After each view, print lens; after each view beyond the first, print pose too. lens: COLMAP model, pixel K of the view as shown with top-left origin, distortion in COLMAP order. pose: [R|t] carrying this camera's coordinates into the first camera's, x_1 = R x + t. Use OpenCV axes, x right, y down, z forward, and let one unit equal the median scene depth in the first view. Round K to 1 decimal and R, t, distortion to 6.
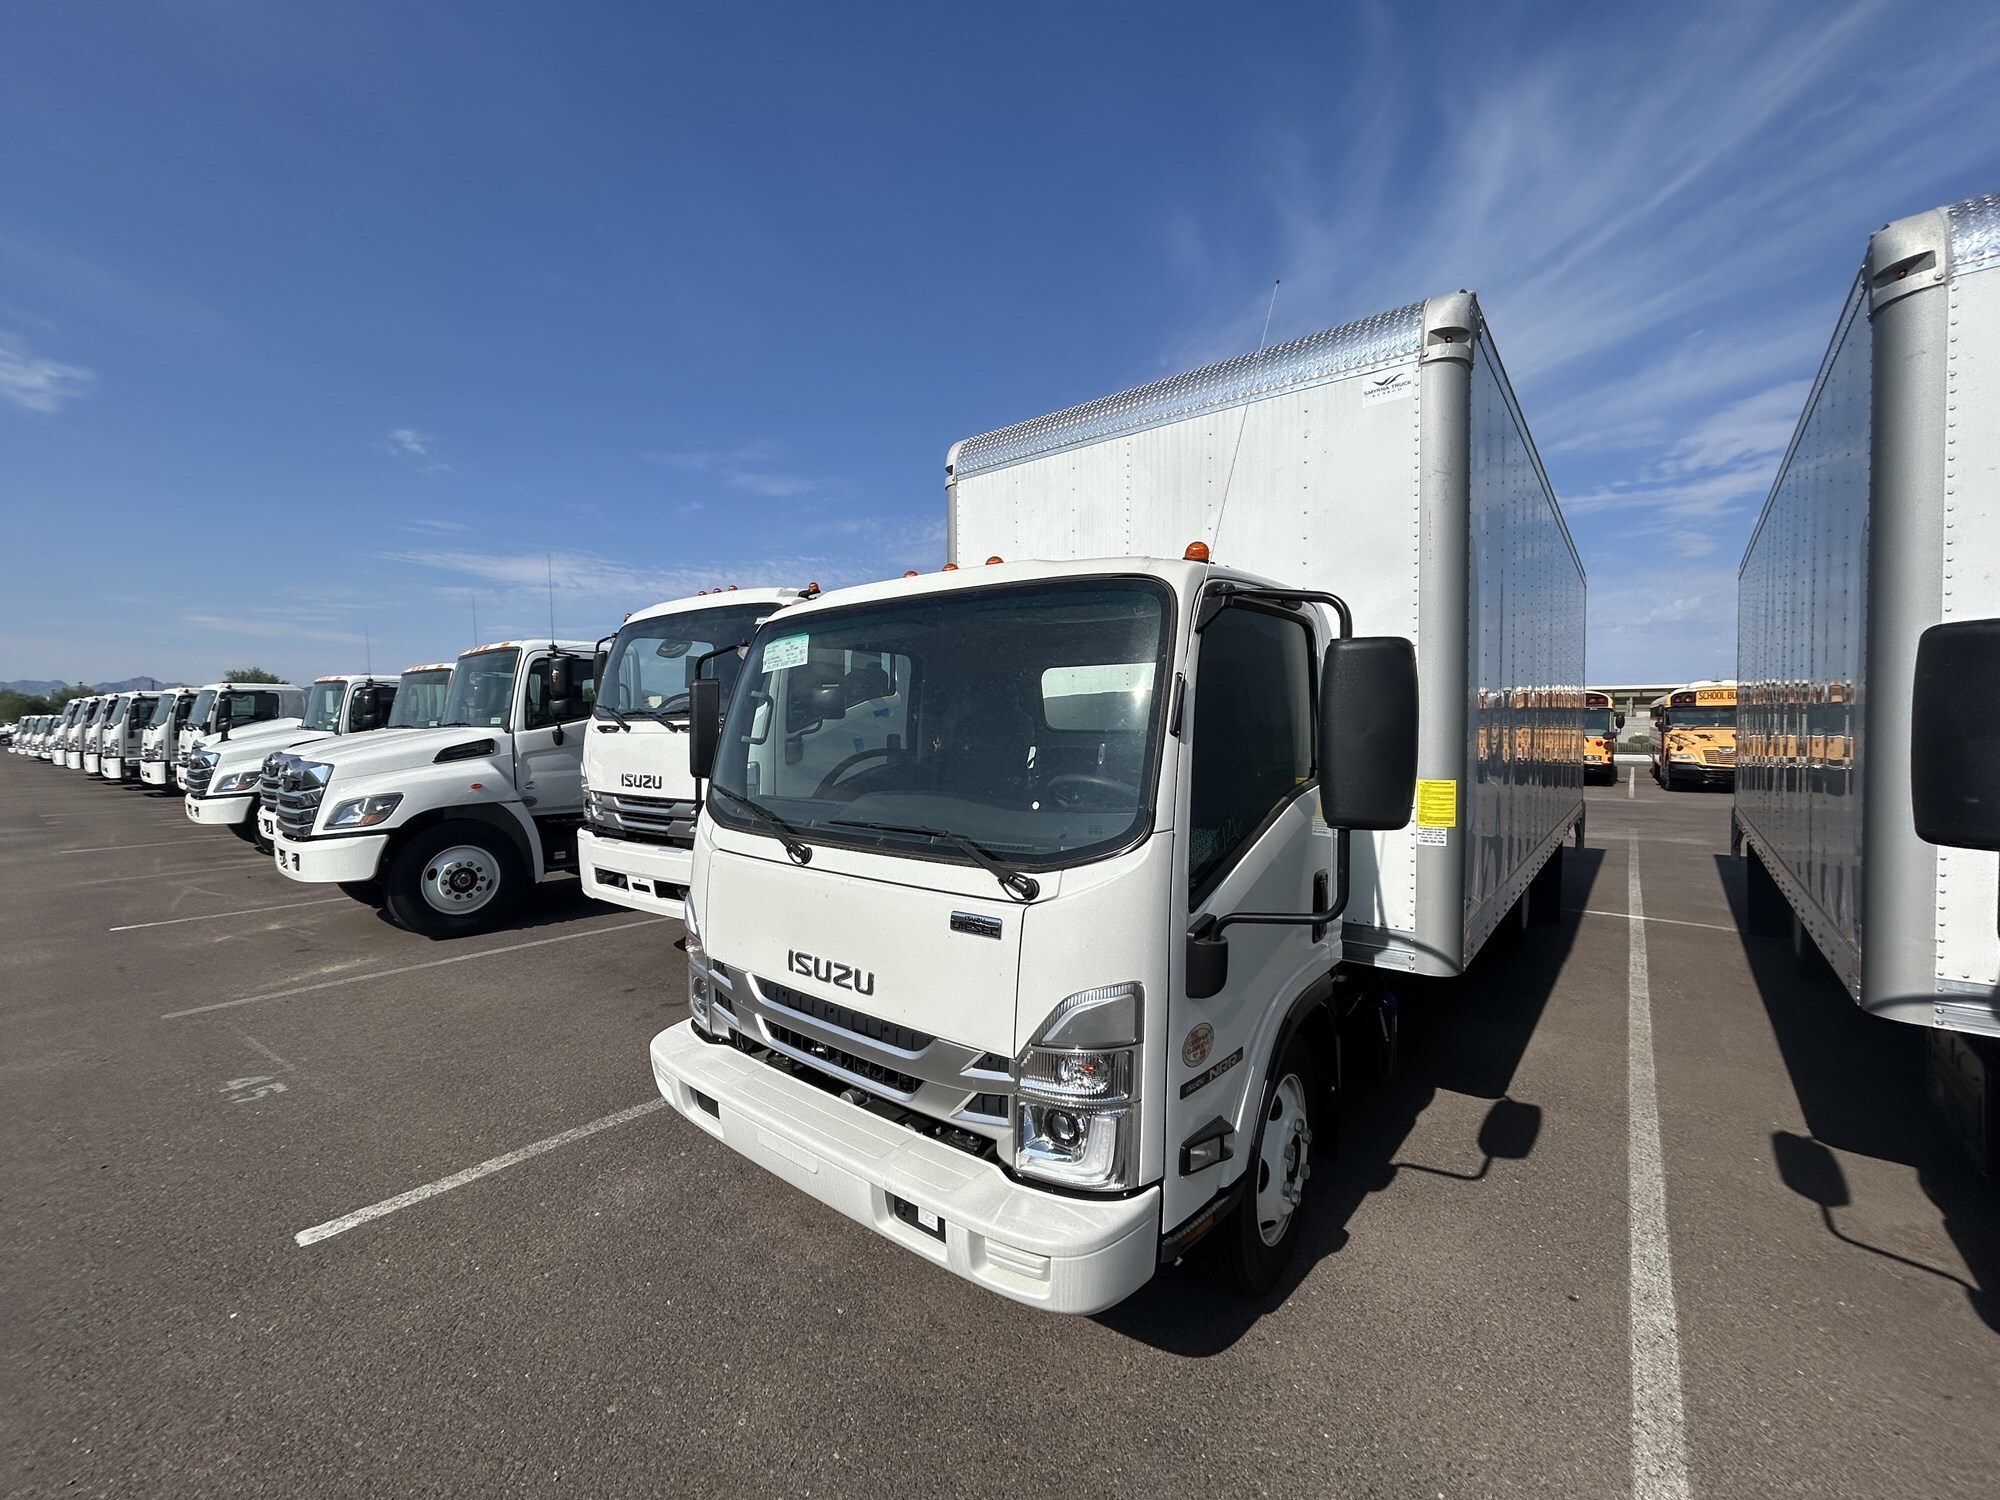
lens RADIAL K [[806.6, 0, 1000.0], [0, 806.6, 750.0], [0, 0, 1]] dist [0.012576, 0.000031]
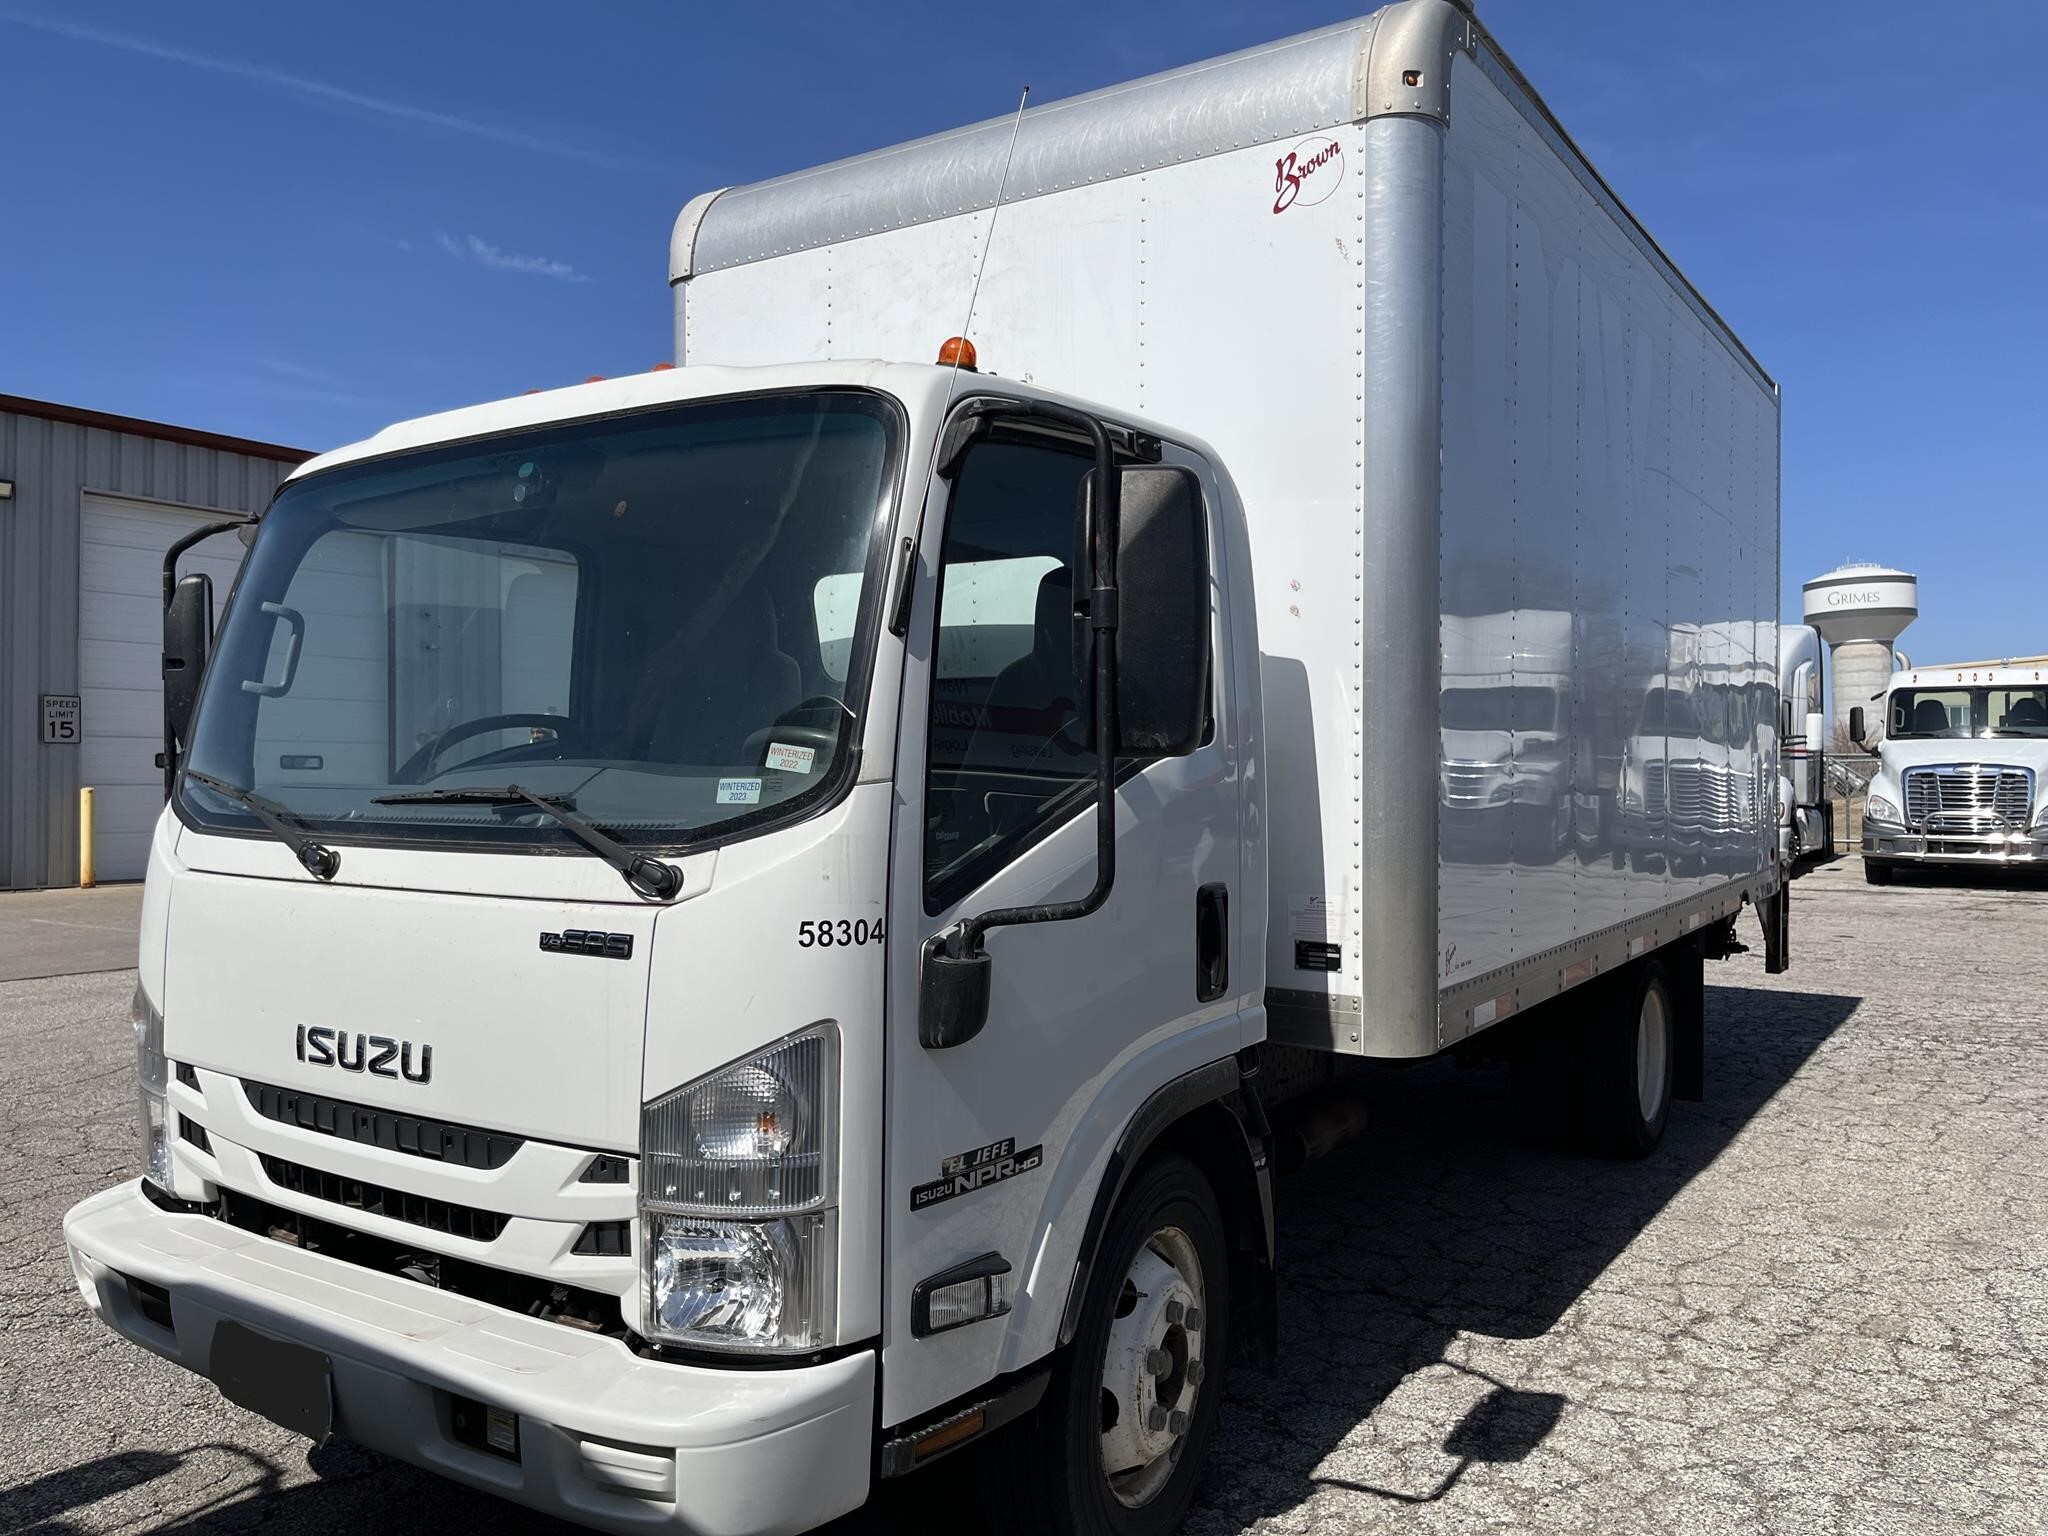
lens RADIAL K [[1571.7, 0, 1024.0], [0, 1571.7, 768.0], [0, 0, 1]] dist [0.021862, 0.001968]
pose [[0.996300, -0.006686, 0.085680, 0.179788], [0.008130, 0.999831, -0.016518, 0.093051], [-0.085555, 0.017154, 0.996186, -0.201022]]
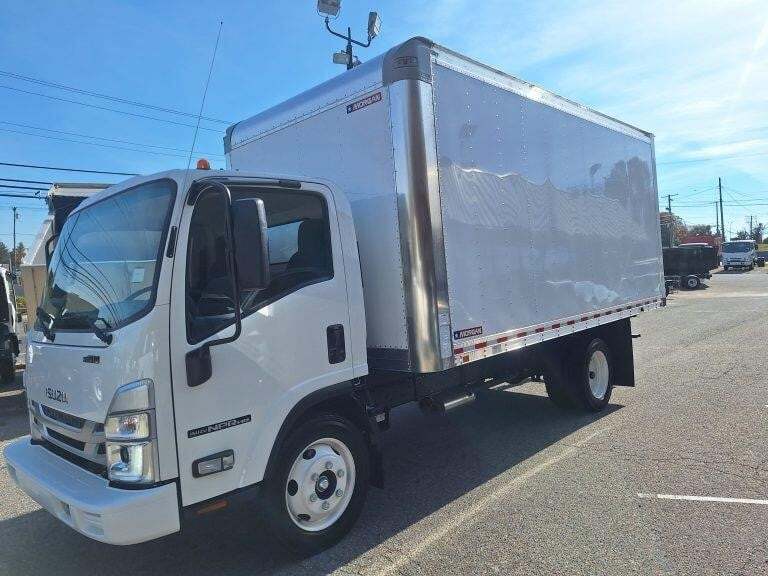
lens RADIAL K [[538.0, 0, 383.4], [0, 538.0, 278.2], [0, 0, 1]] dist [0.046535, -0.001206]
pose [[0.992336, -0.085646, -0.089074, 0.740234], [0.083815, 0.996190, -0.024107, 0.095662], [0.090799, 0.016457, 0.995733, -0.258729]]
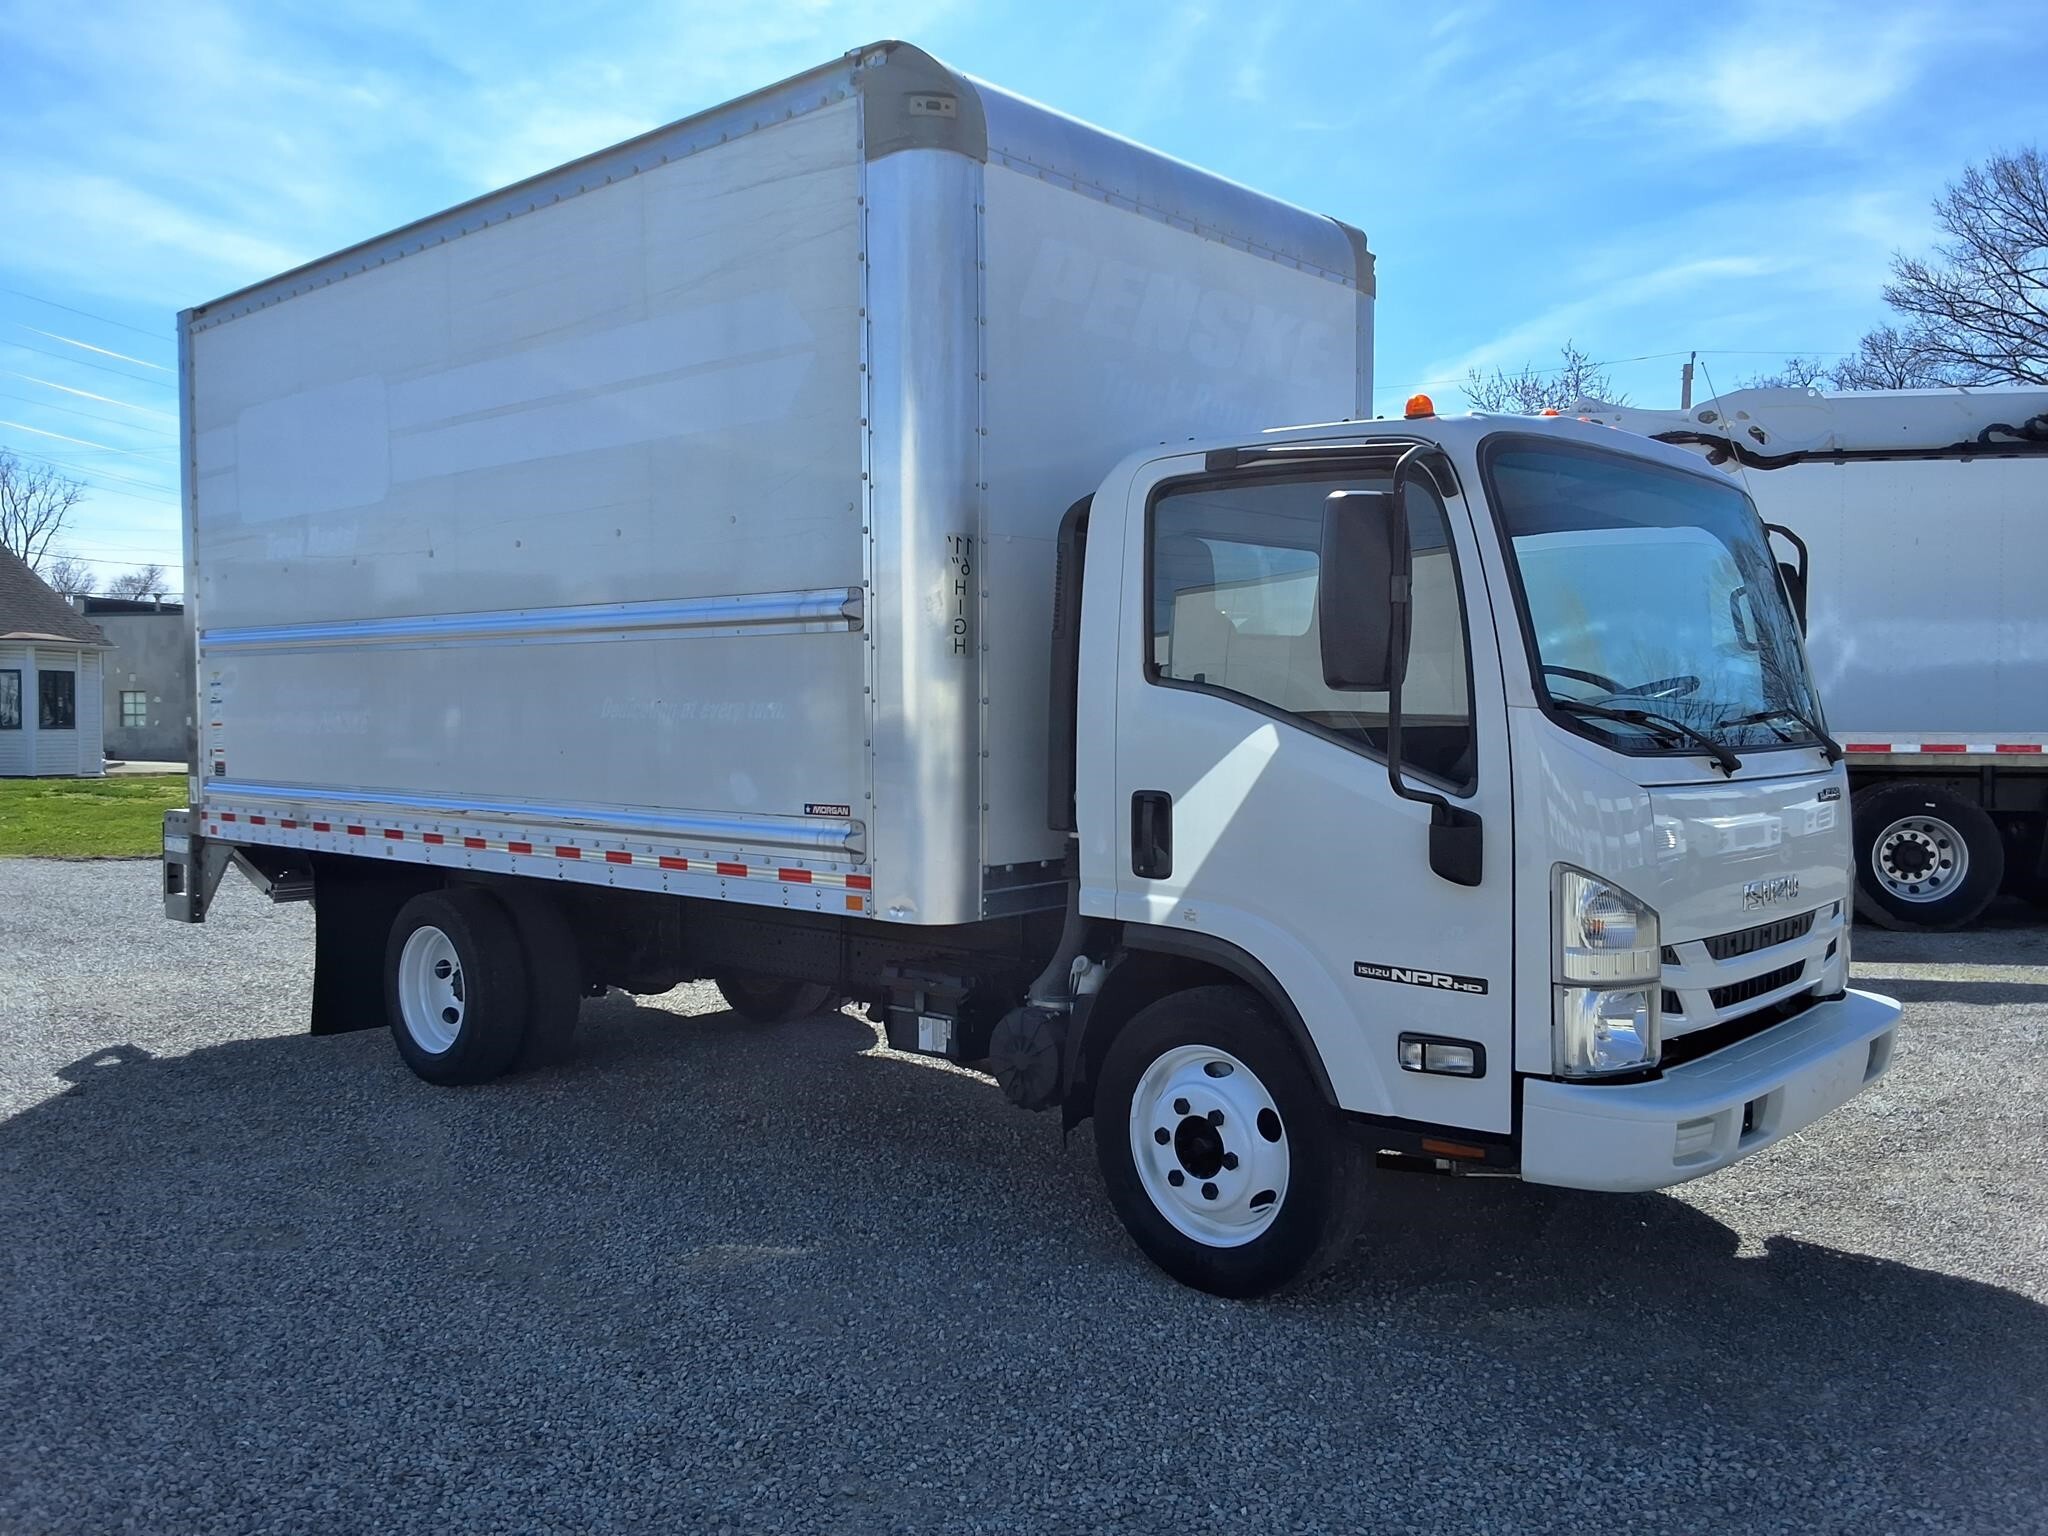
lens RADIAL K [[1704.0, 0, 1024.0], [0, 1704.0, 768.0], [0, 0, 1]] dist [0.014988, 0.001106]
pose [[0.050584, -0.045235, 0.997695, -2.203357], [0.019265, 0.998832, 0.044310, 0.044500], [-0.998534, 0.016979, 0.051396, 1.788546]]
